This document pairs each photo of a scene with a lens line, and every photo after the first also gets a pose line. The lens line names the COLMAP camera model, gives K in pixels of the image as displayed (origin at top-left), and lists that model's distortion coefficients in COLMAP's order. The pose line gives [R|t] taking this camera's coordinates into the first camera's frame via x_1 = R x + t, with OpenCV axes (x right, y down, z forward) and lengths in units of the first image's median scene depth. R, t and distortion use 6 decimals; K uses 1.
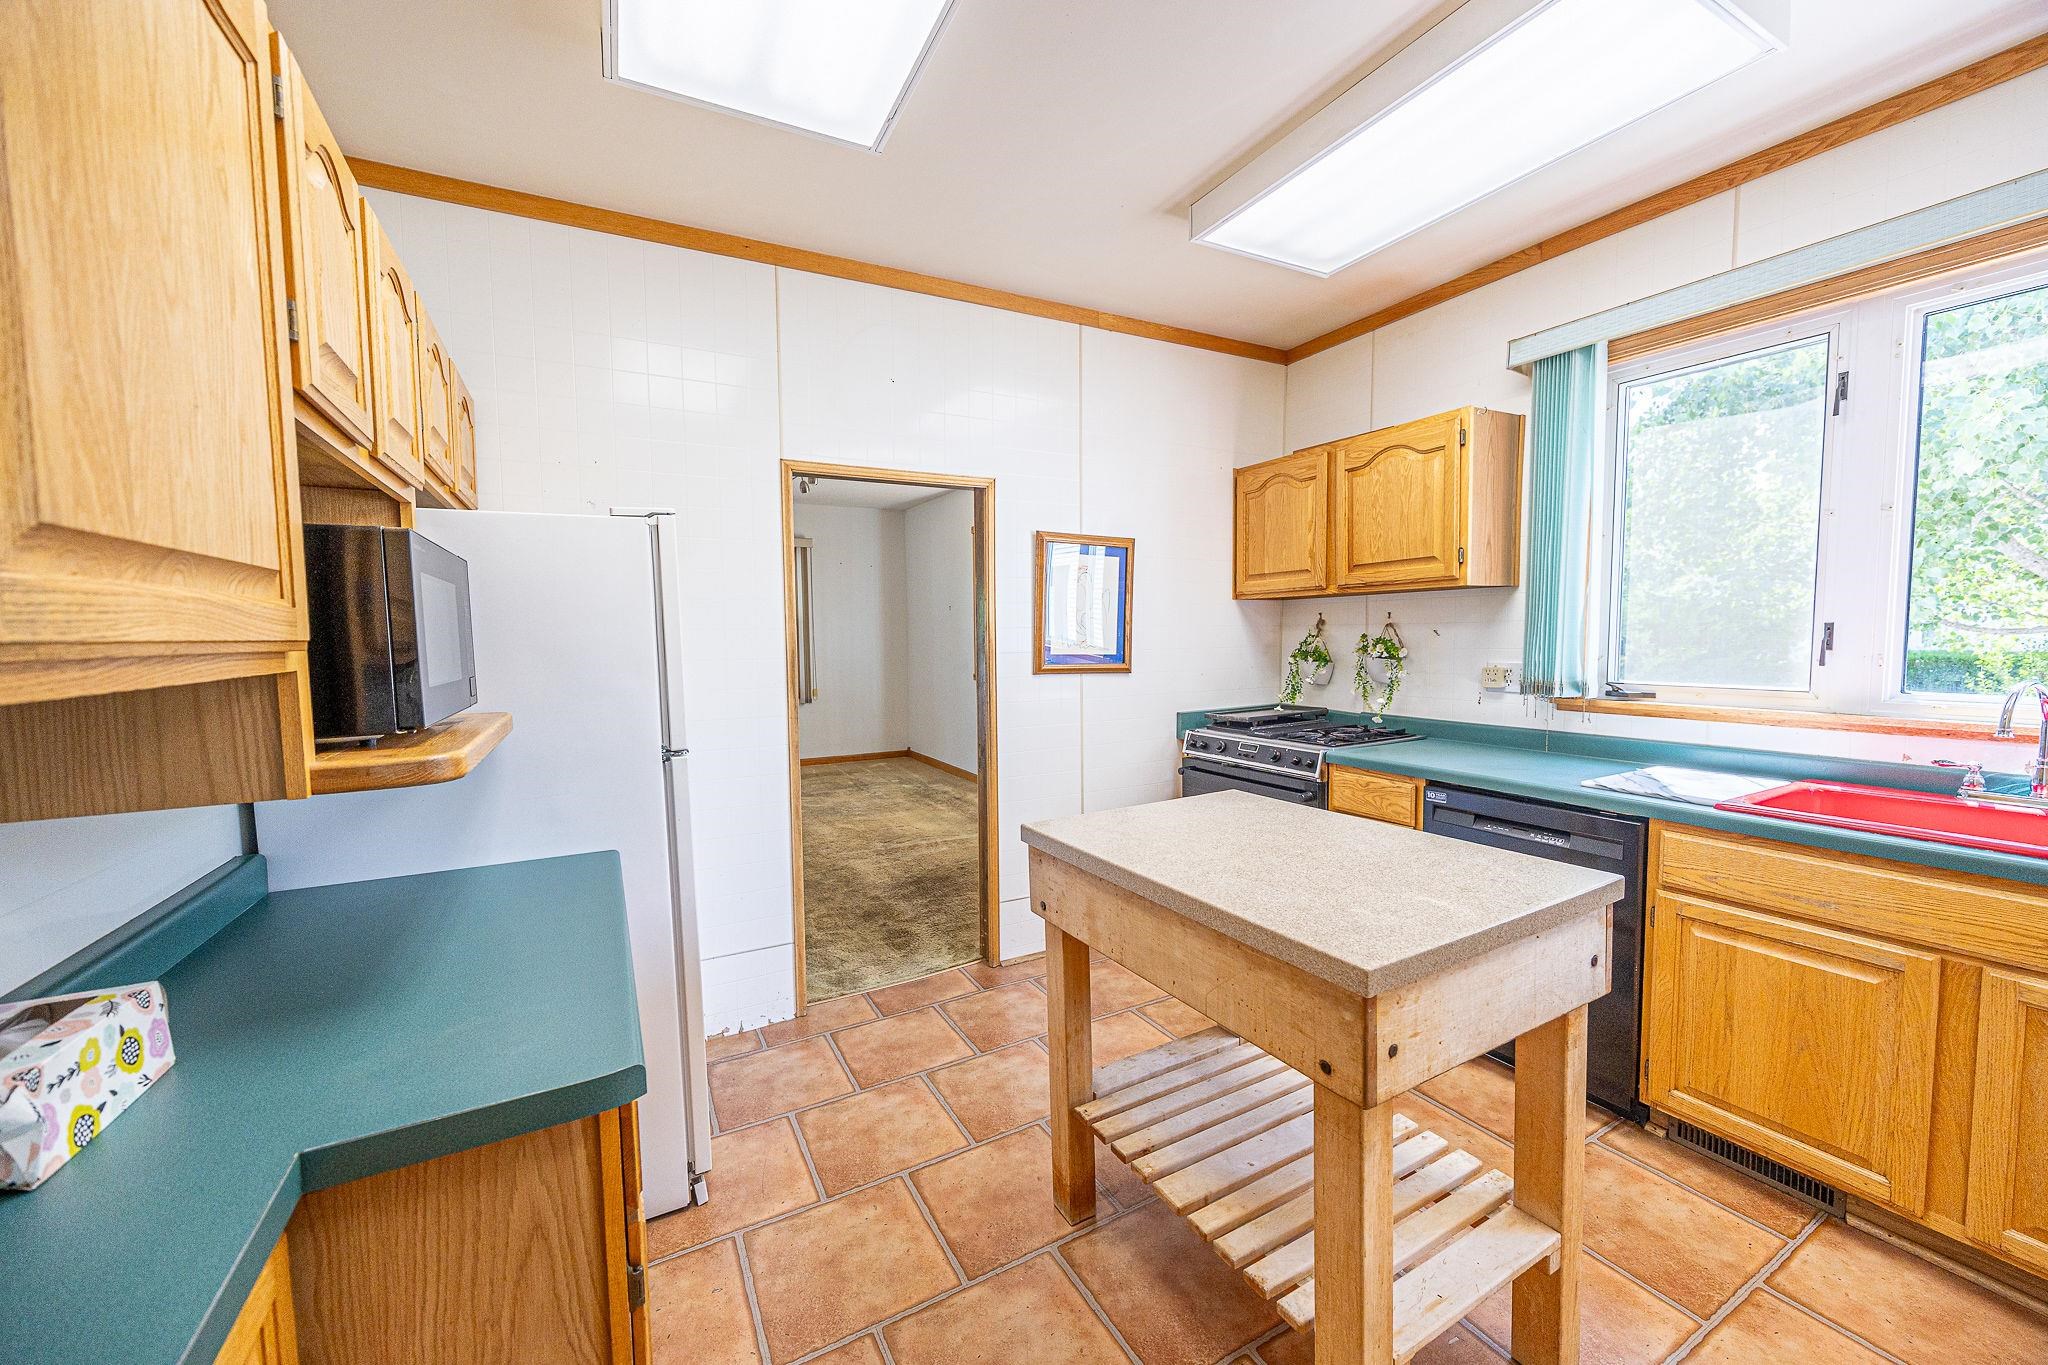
lens RADIAL K [[782.2, 0, 1031.6], [0, 782.2, 688.3], [0, 0, 1]] dist [-0.002389, 0.000107]
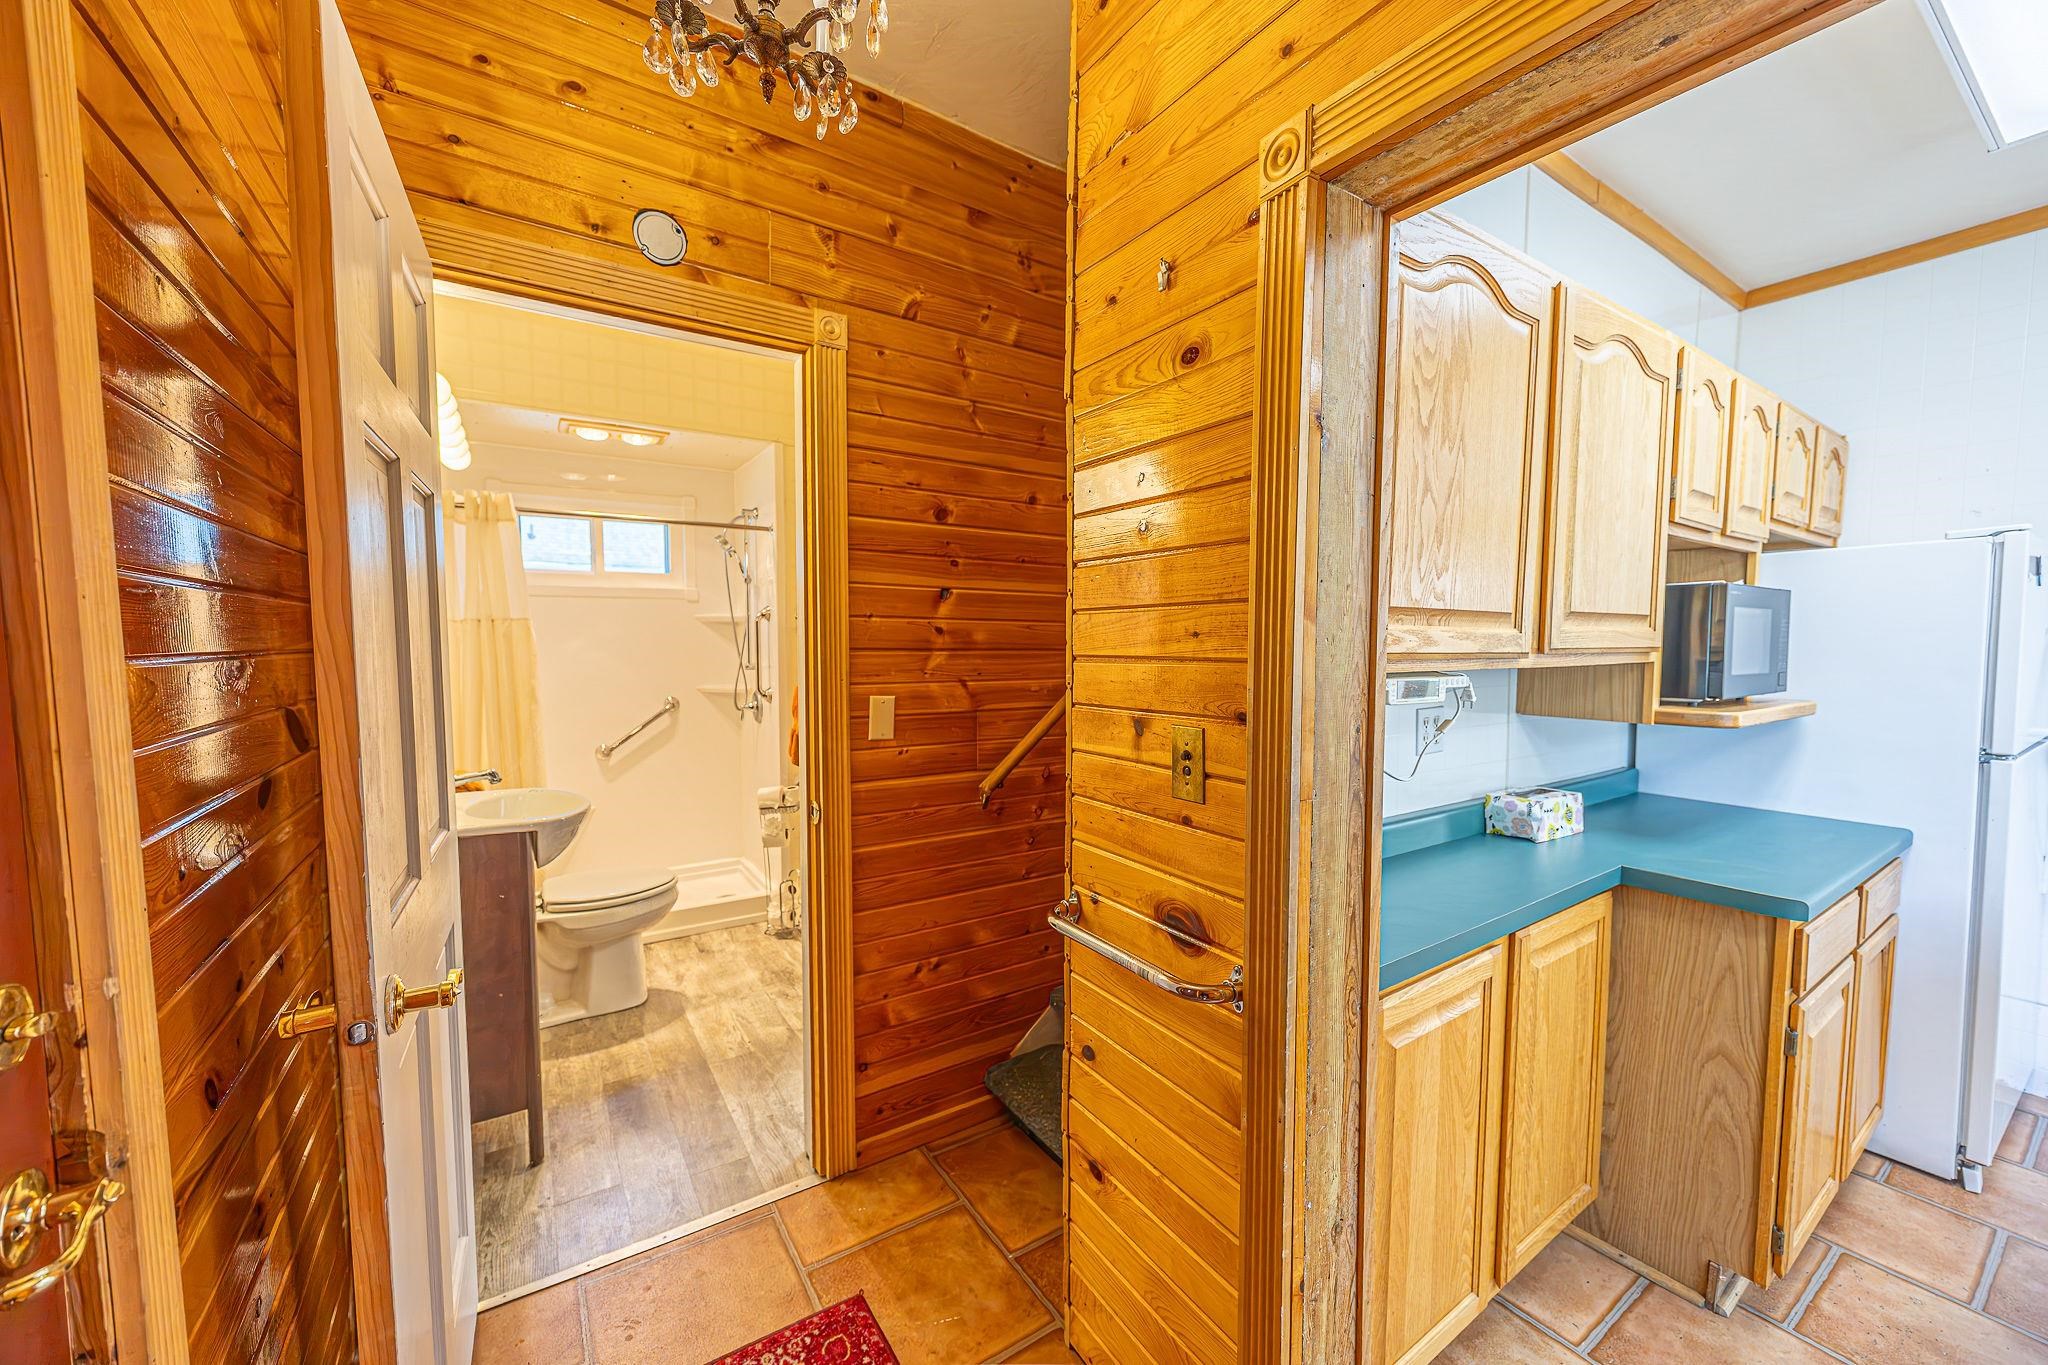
lens RADIAL K [[782.2, 0, 1010.4], [0, 782.2, 689.7], [0, 0, 1]] dist [-0.002389, 0.000107]
pose [[0.077323, 0.074905, -0.994188, 0.883216], [-0.069831, 0.995132, 0.069545, 0.023011], [0.994558, 0.064047, 0.082177, -0.768093]]
